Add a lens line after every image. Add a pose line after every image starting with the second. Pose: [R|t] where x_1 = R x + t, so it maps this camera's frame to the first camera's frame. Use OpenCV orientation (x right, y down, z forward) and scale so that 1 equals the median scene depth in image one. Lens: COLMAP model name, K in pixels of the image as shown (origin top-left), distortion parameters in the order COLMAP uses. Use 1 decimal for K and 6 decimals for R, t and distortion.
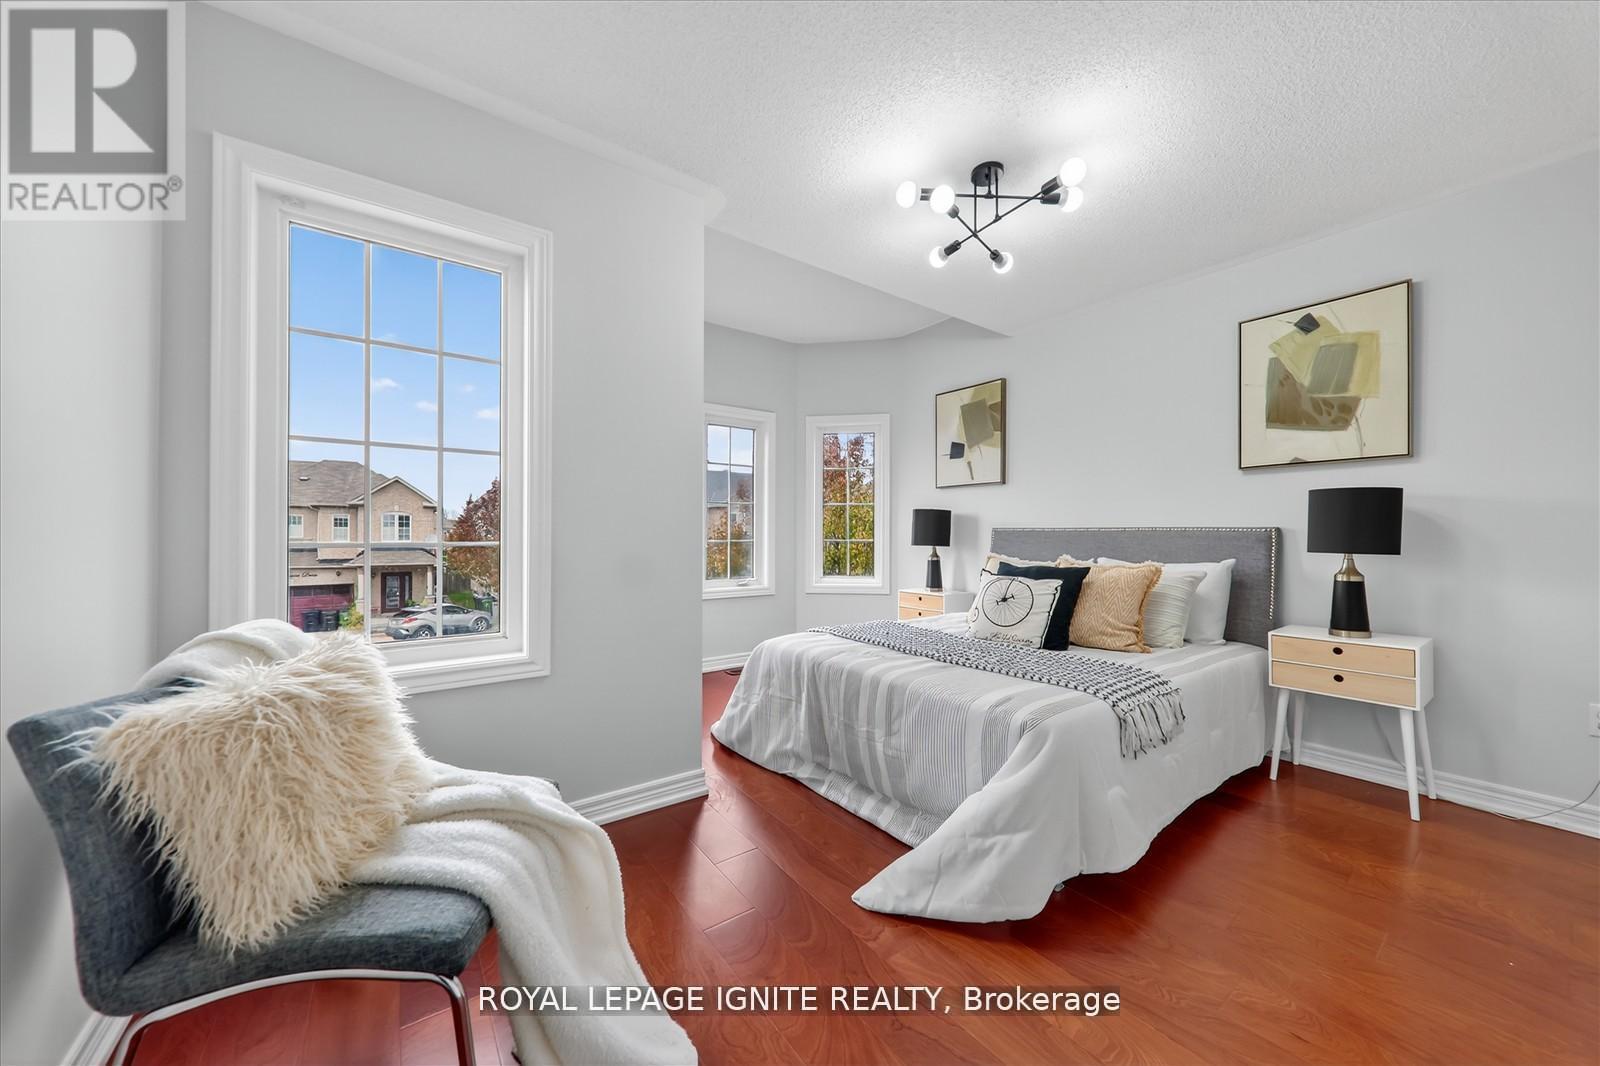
lens RADIAL K [[568.9, 0, 786.9], [0, 568.9, 534.0], [0, 0, 1]] dist [0.006291, -0.002835]
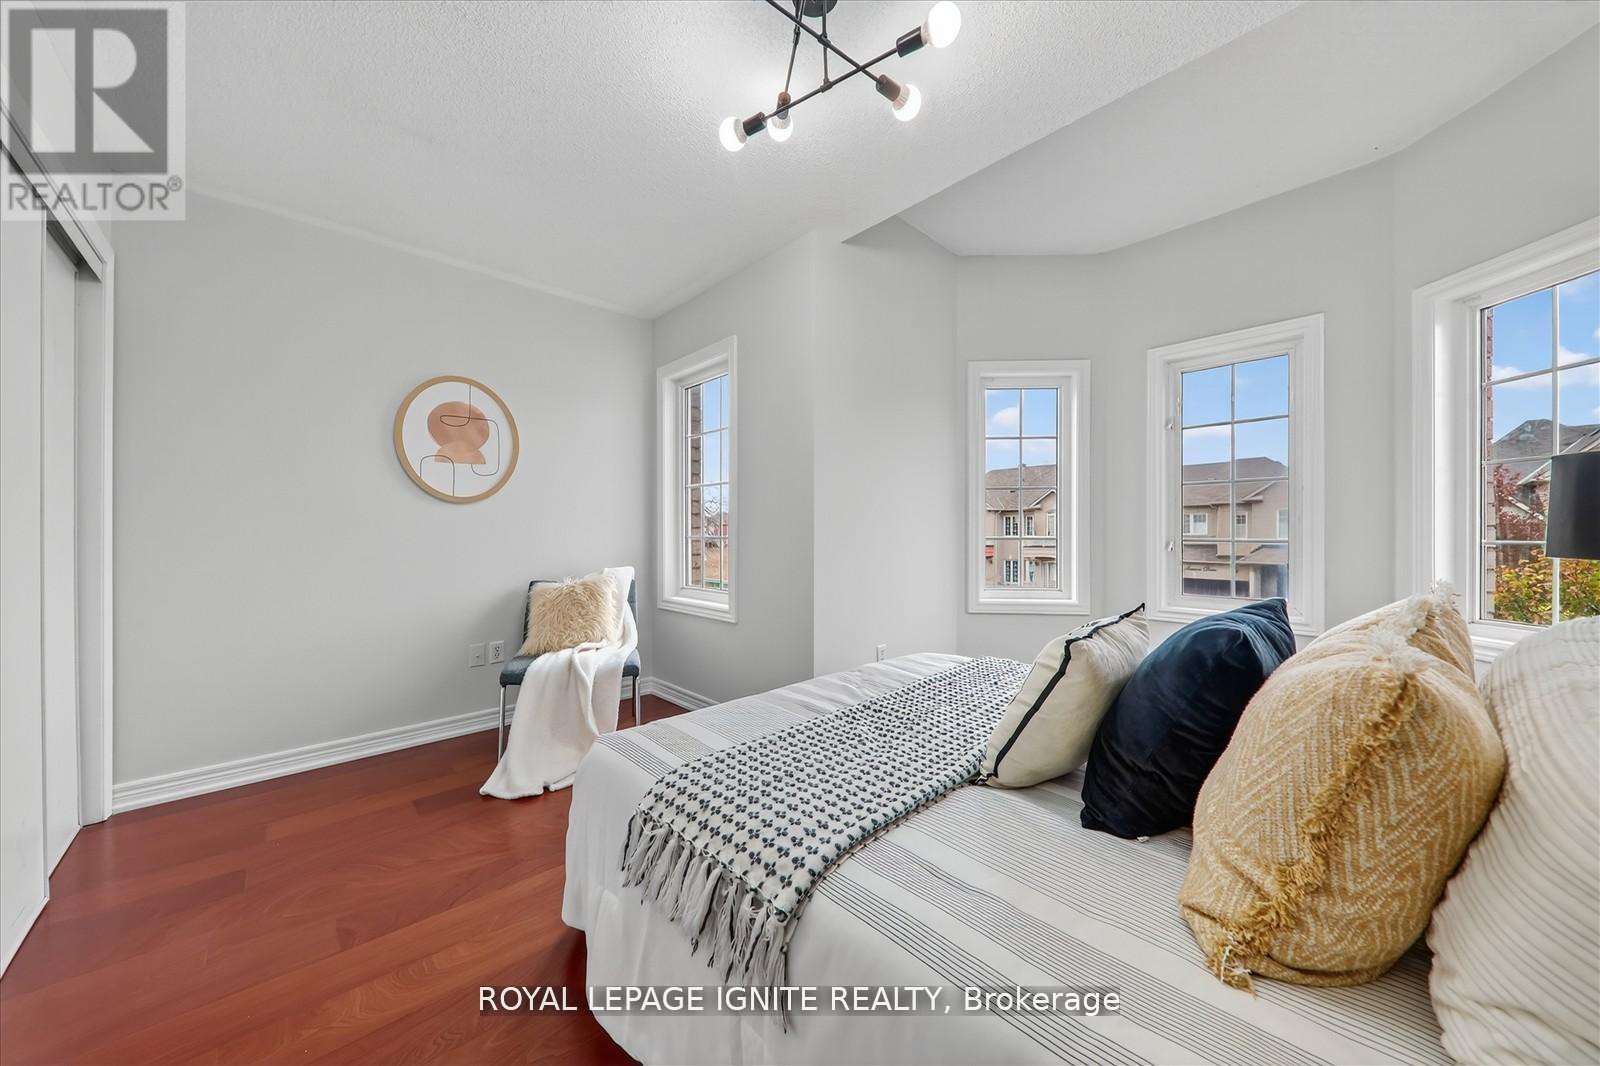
lens RADIAL K [[568.9, 0, 804.6], [0, 568.9, 528.4], [0, 0, 1]] dist [0.006291, -0.002835]
pose [[0.134285, -0.004543, -0.990932, 0.850181], [0.000874, 0.999990, -0.004466, 0.001755], [0.990942, -0.000266, 0.134288, 0.760789]]
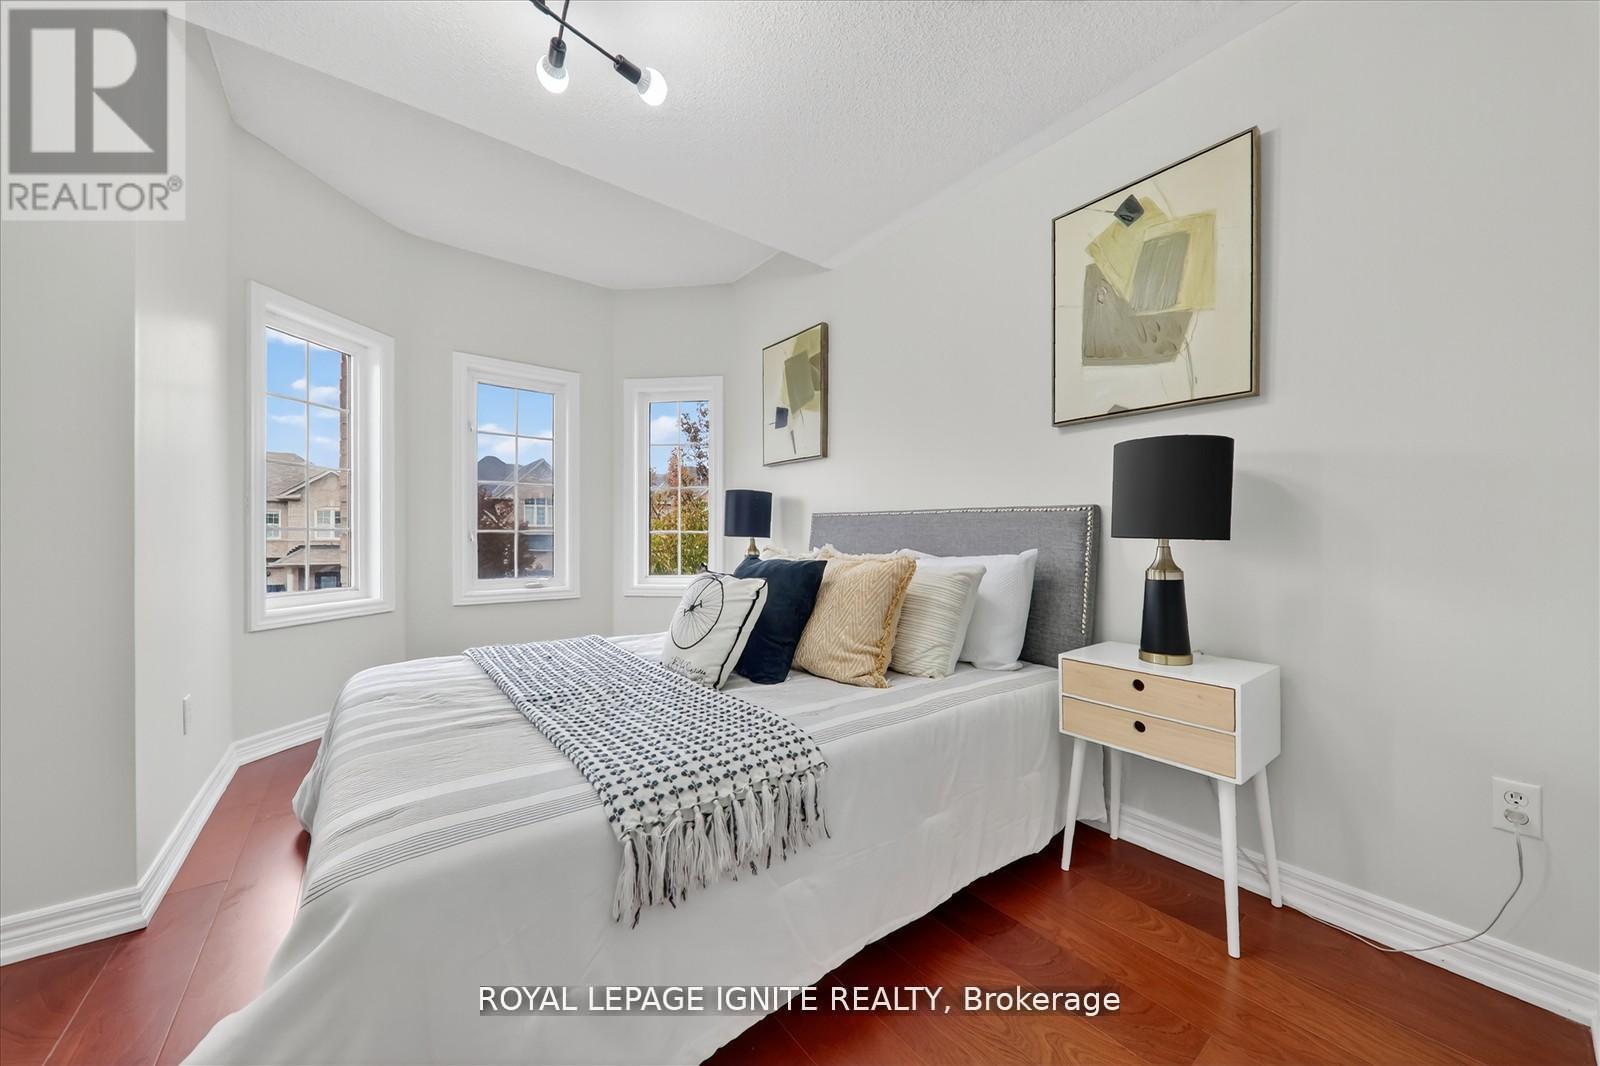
lens RADIAL K [[568.9, 0, 809.7], [0, 568.9, 538.3], [0, 0, 1]] dist [0.006291, -0.002835]
pose [[0.999009, 0.001459, 0.044494, 0.491745], [-0.001855, 0.999959, 0.008862, 0.025967], [-0.044479, -0.008935, 0.998970, 0.318656]]
